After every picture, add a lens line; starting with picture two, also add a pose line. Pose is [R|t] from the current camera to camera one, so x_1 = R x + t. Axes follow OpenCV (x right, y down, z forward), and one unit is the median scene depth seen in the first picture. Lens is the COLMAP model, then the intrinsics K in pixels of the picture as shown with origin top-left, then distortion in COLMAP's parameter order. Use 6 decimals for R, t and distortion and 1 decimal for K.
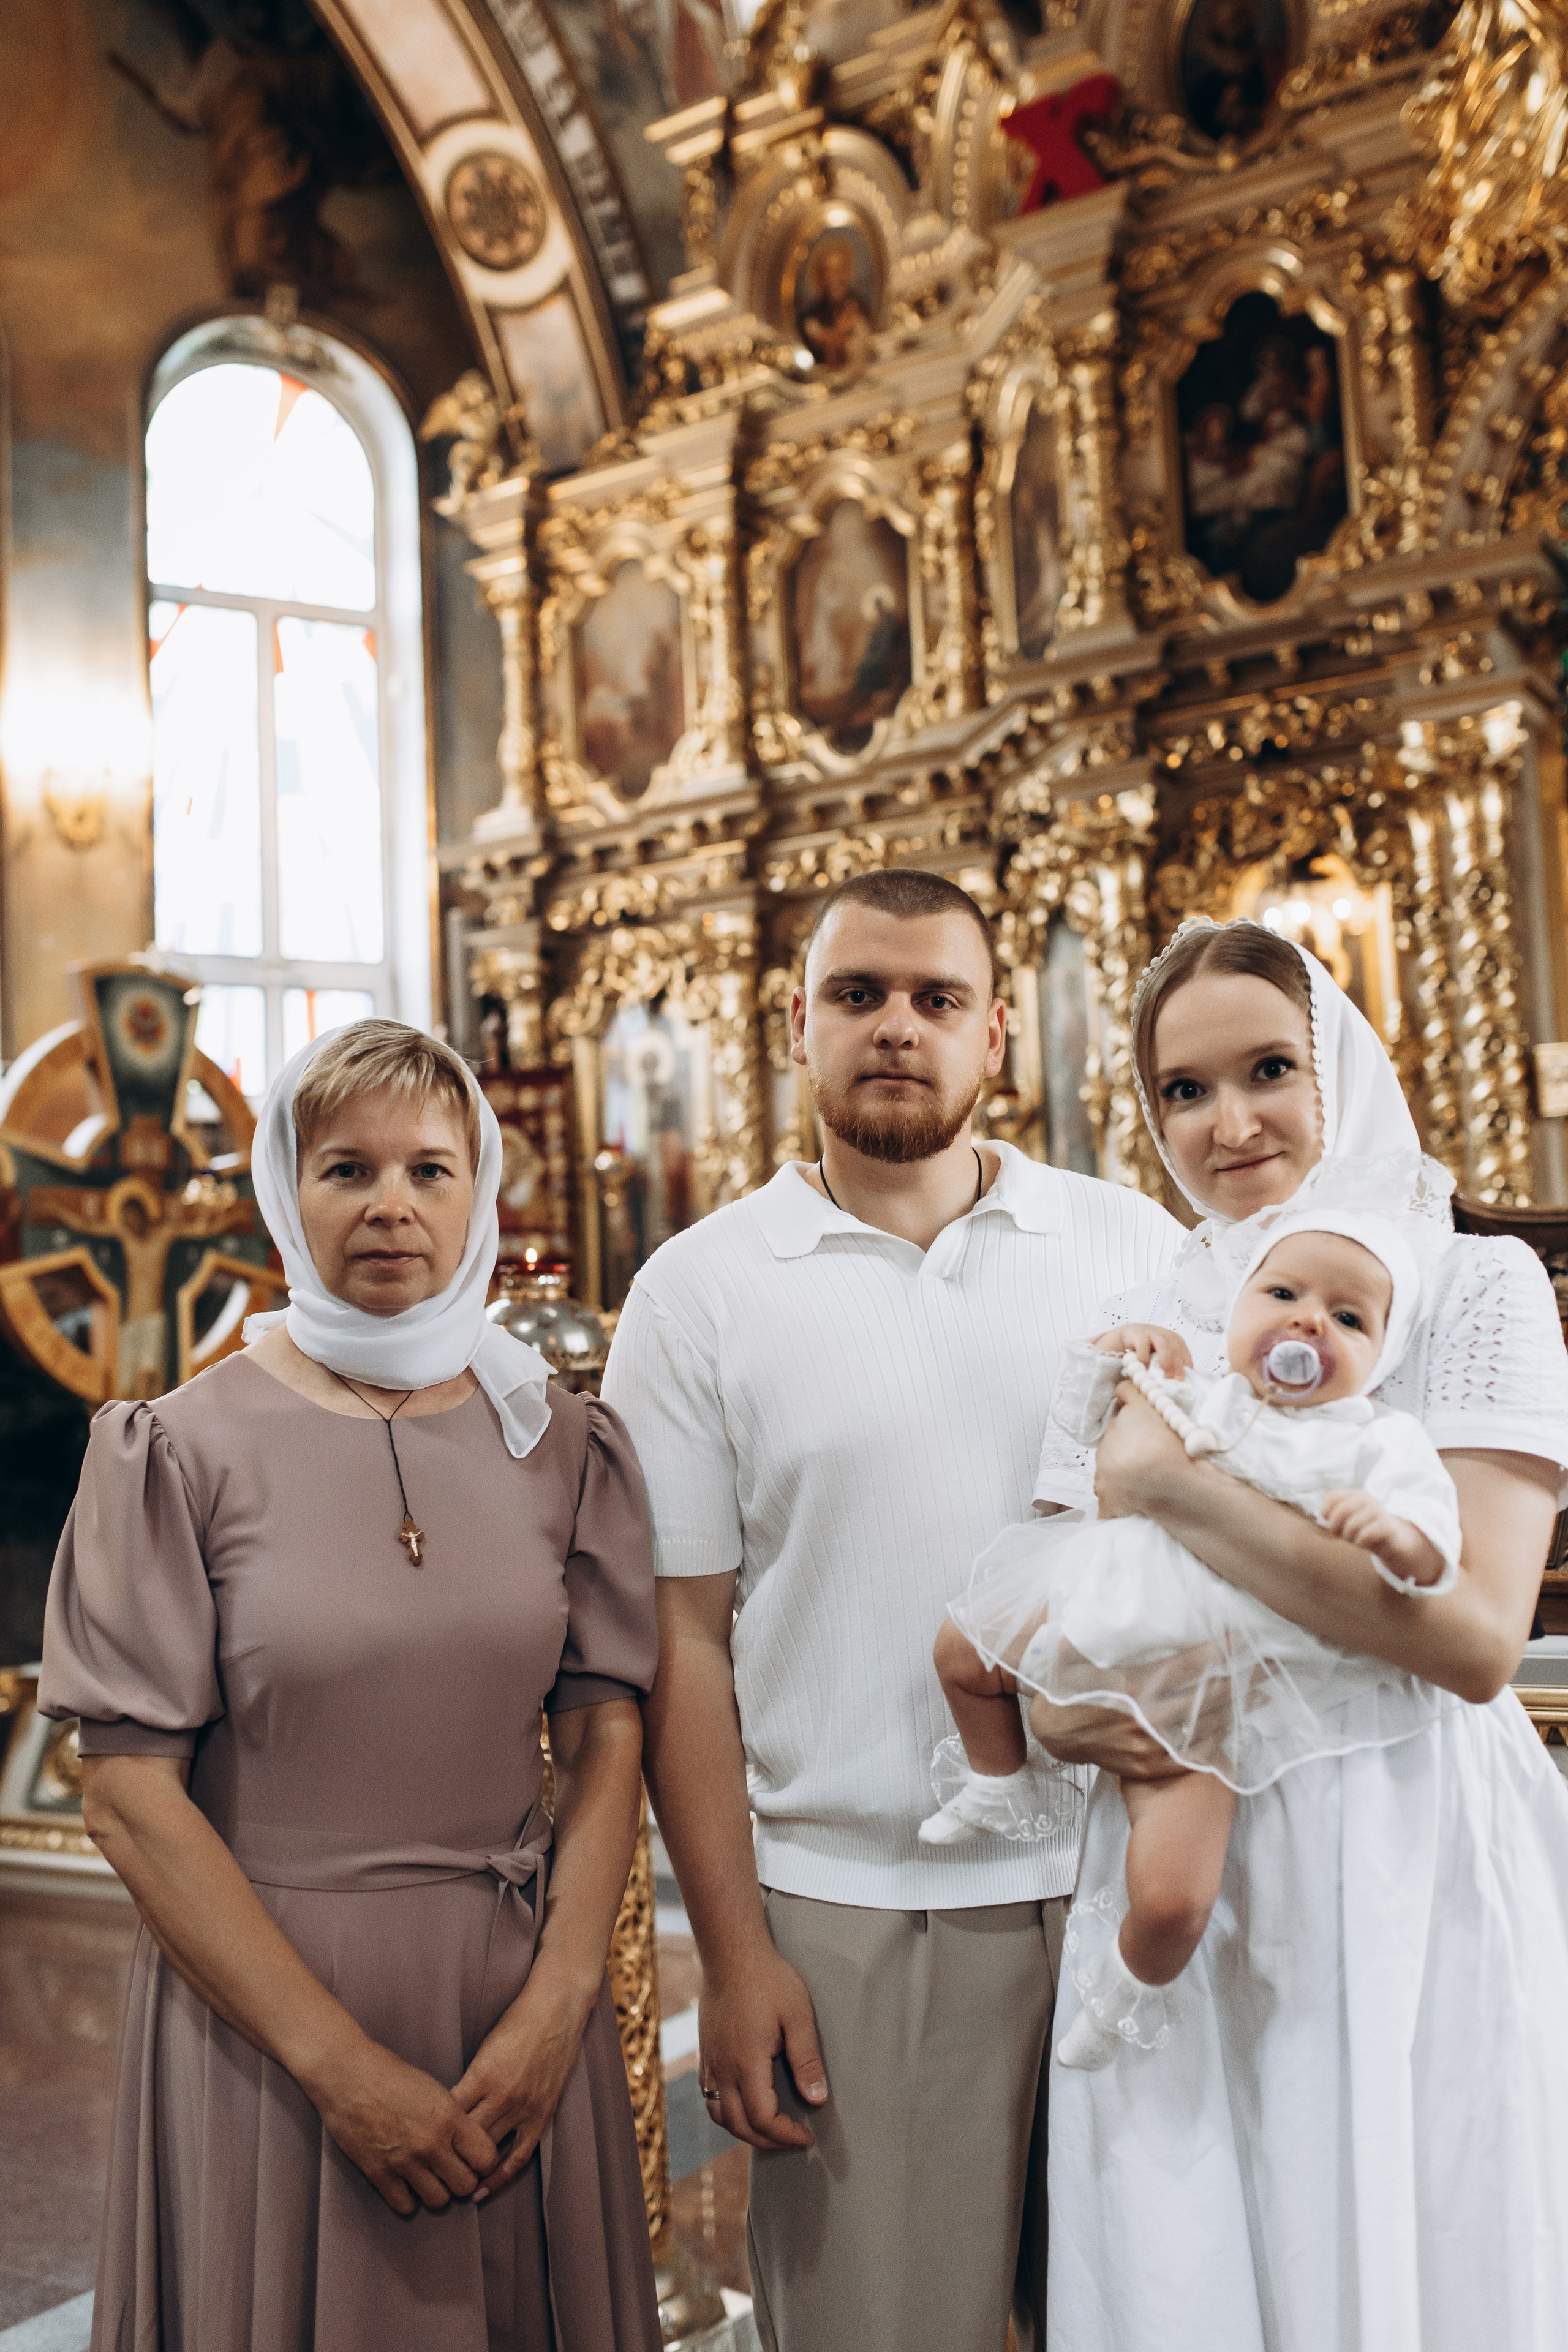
lens RADIAL K [[2207.0, 0, 786.1], [0, 2207.0, 1190.2], [0, 0, 1]] dist [0.000133, 0.000000]
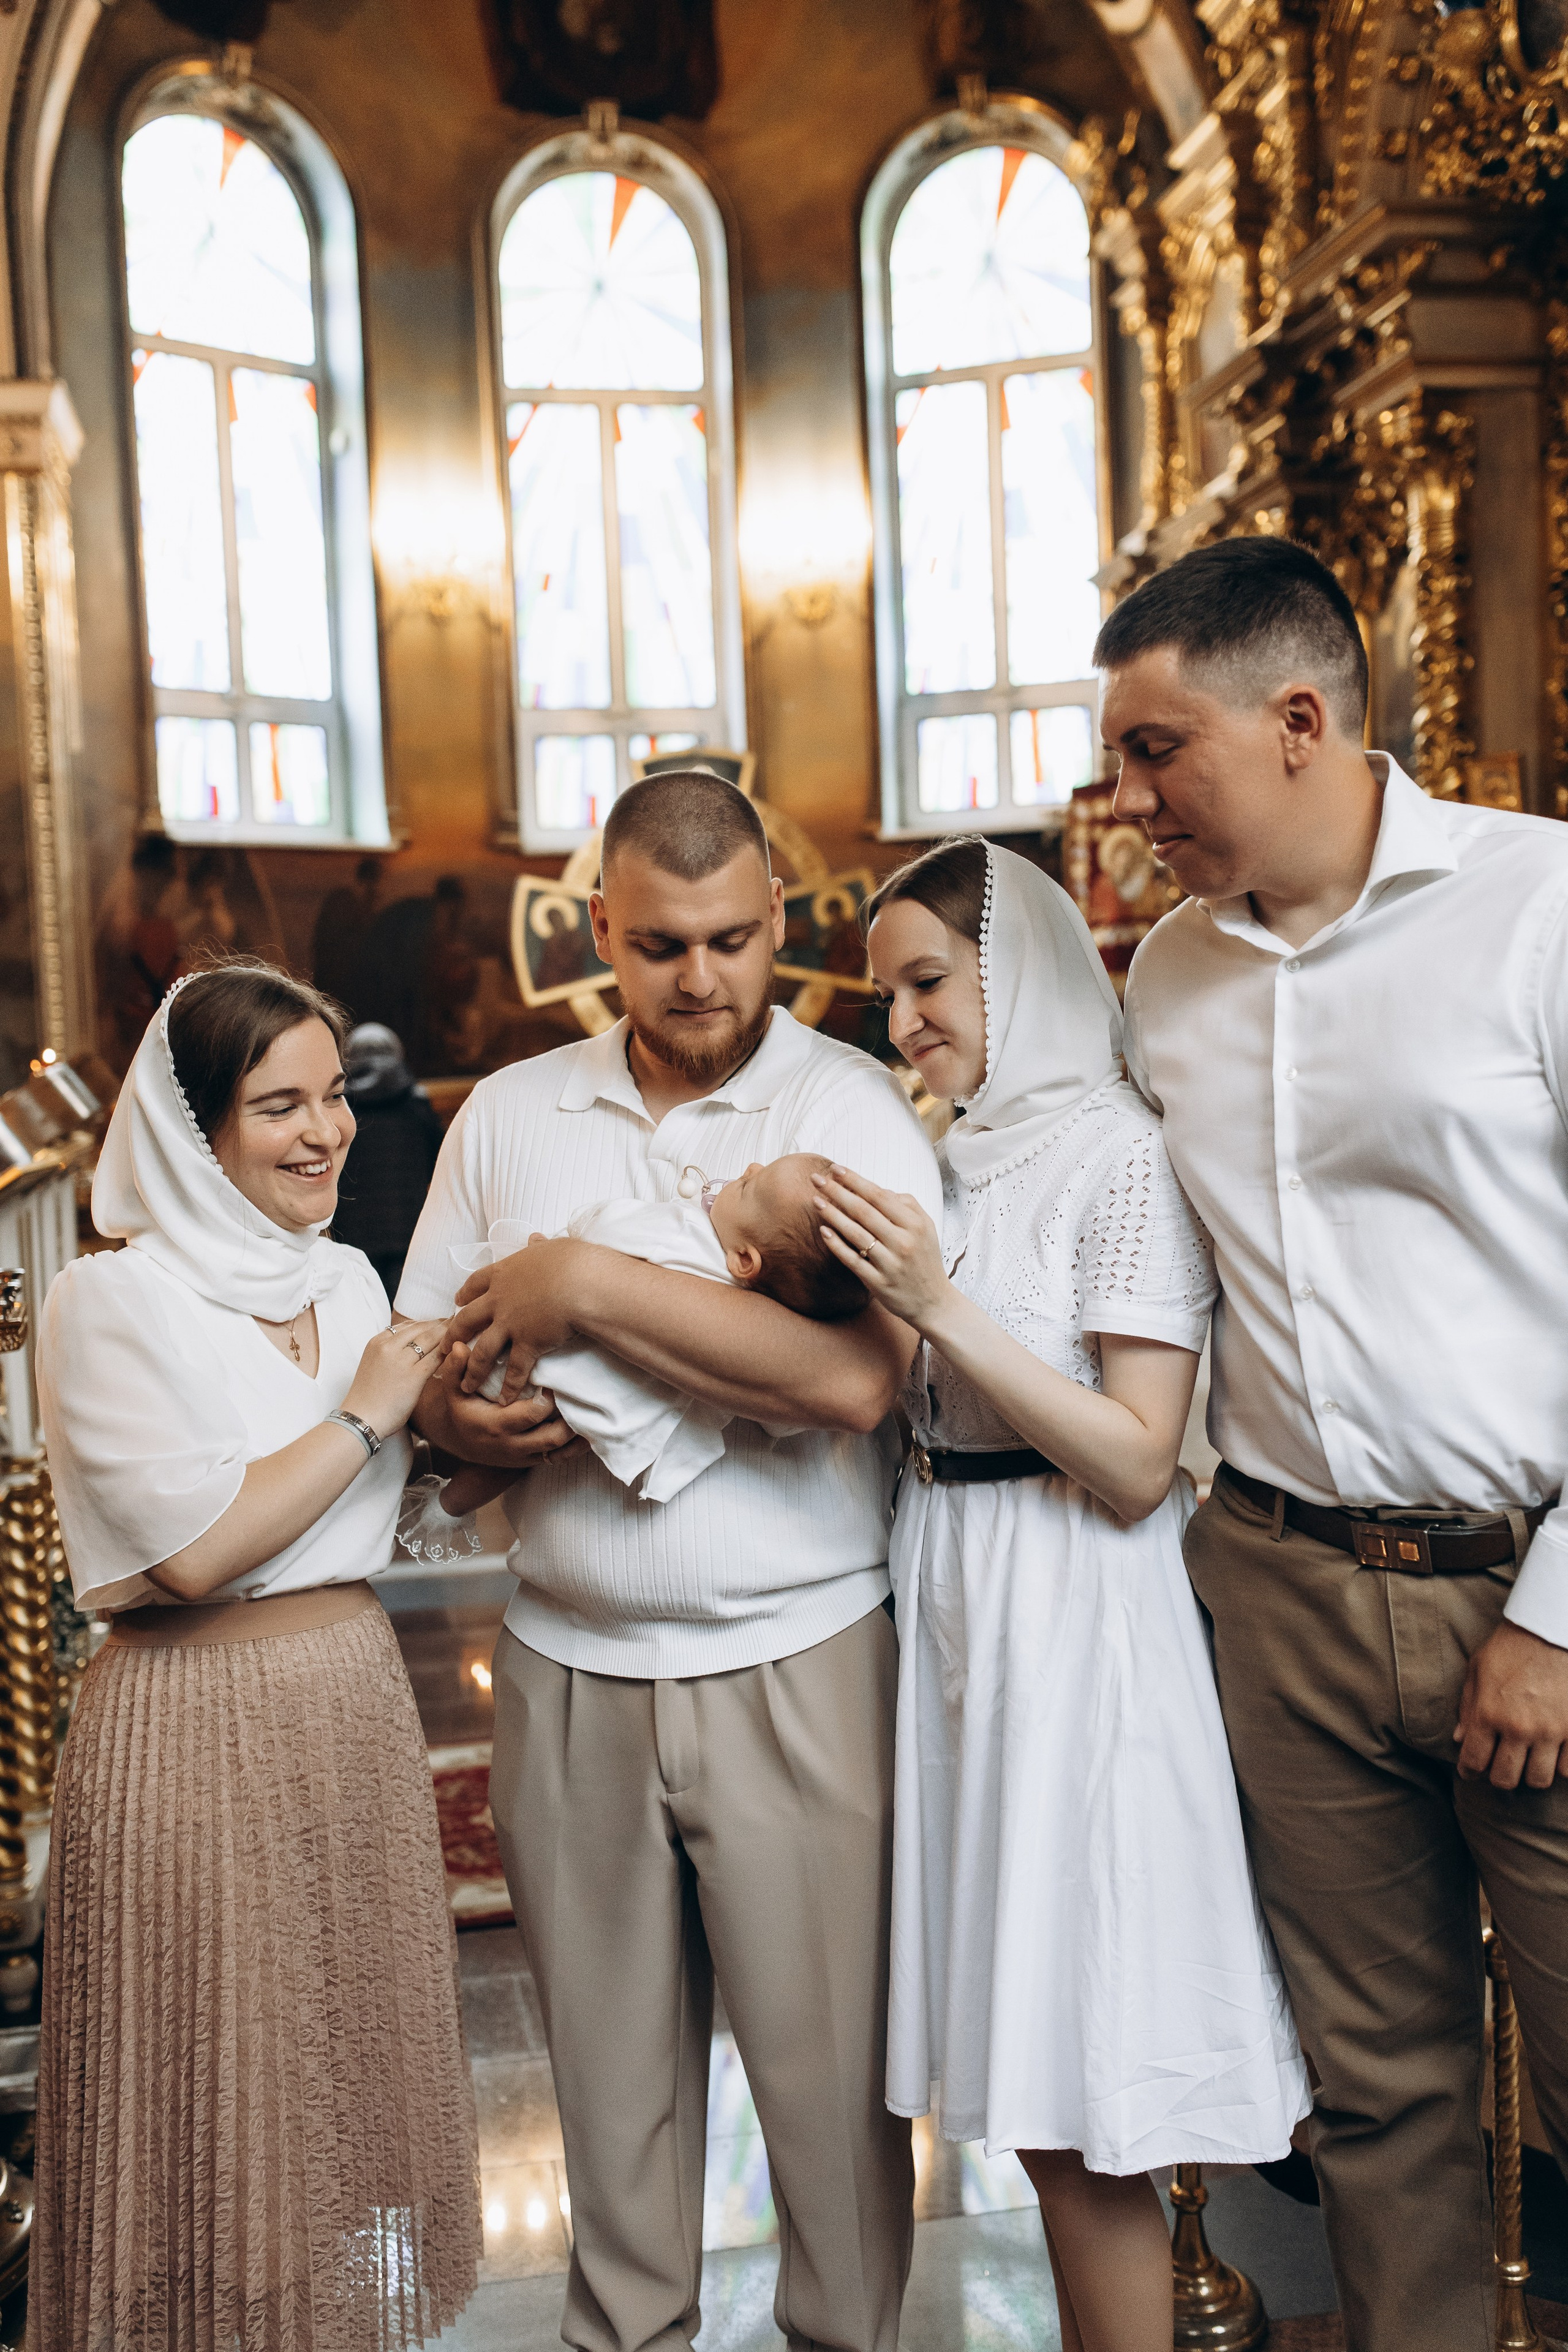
lens RADIAL K [[2267.8, 0, 791.8], [0, 2267.8, 1168.2], [0, 0, 1]] dist [-0.002022, 0.000000]
pose [[0.686626, 0.054723, -0.724948, 0.635809], [0.071206, 0.987307, 0.141970, -0.035652], [0.723515, -0.149101, 0.674014, 0.084965]]
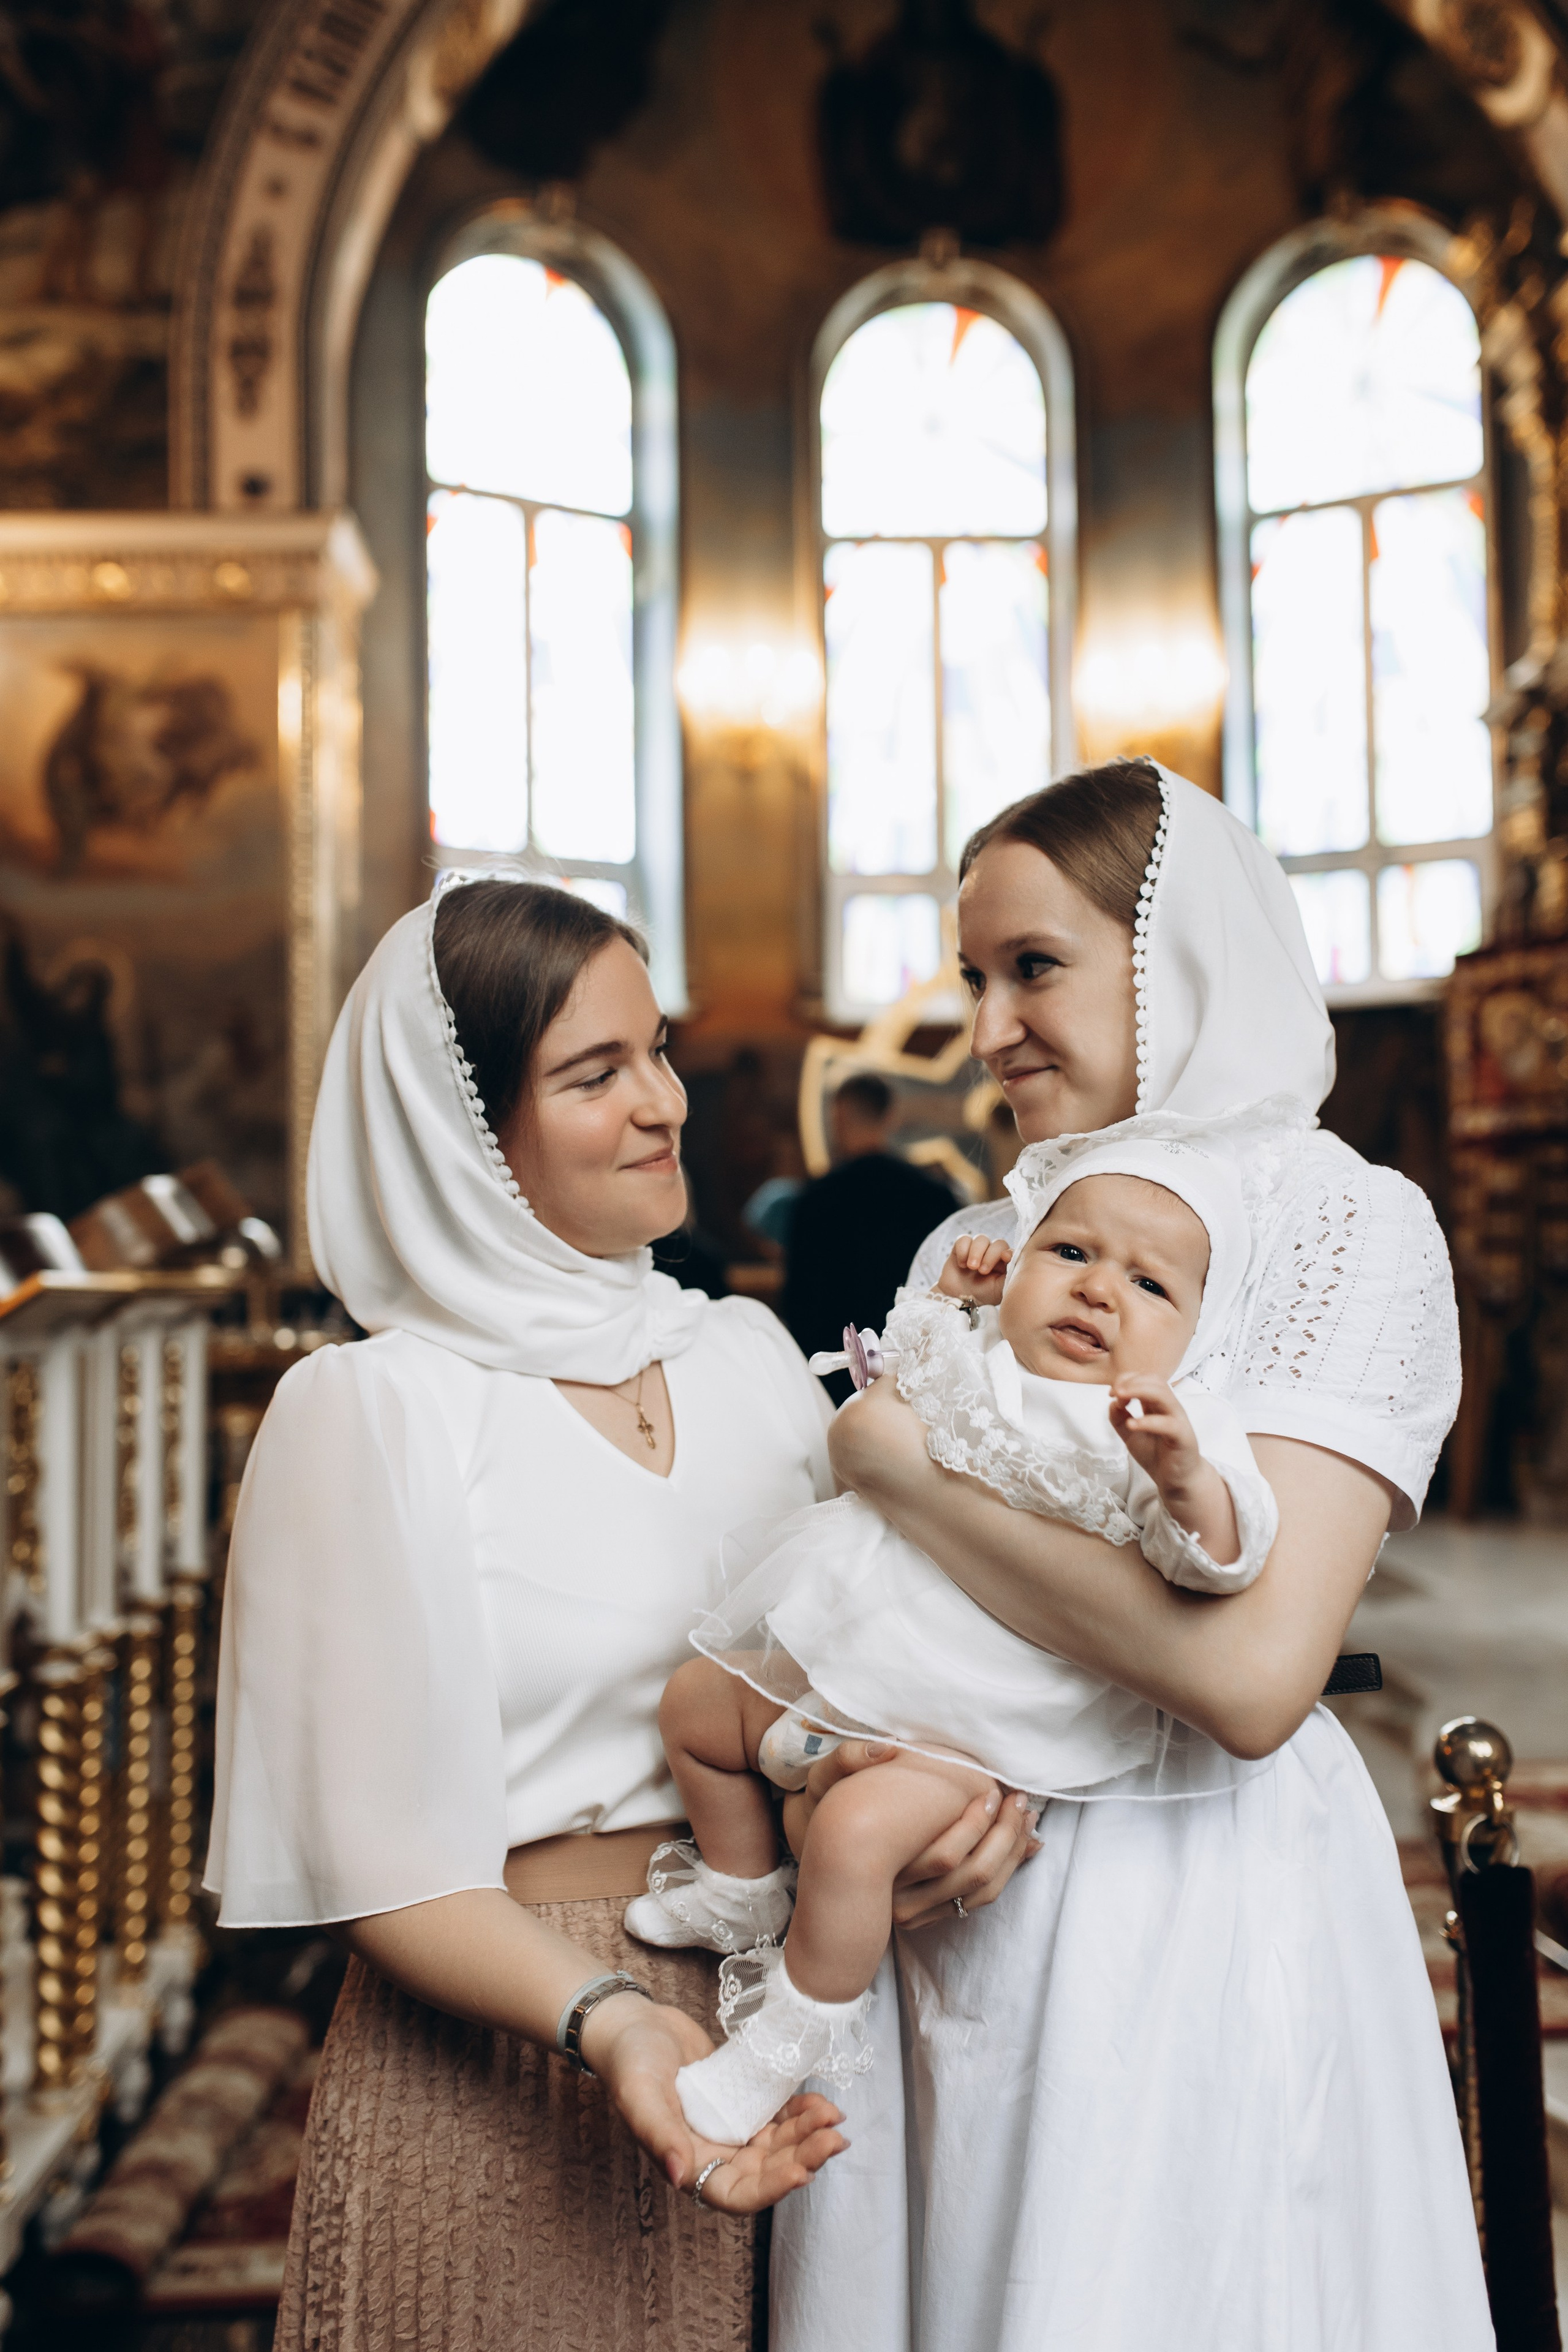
lens RADIAL K [[2345.0, 0, 777.9], [0, 2345.0, 1173.6], [0, 0, 1]] dist [-0.004348, 0.000000]
pose [[0.552270, -0.006151, -0.833643, 0.585047], [0.059973, 0.997675, 0.032370, -0.003920], [0.831505, -0.067872, 0.551355, 0.172001]]
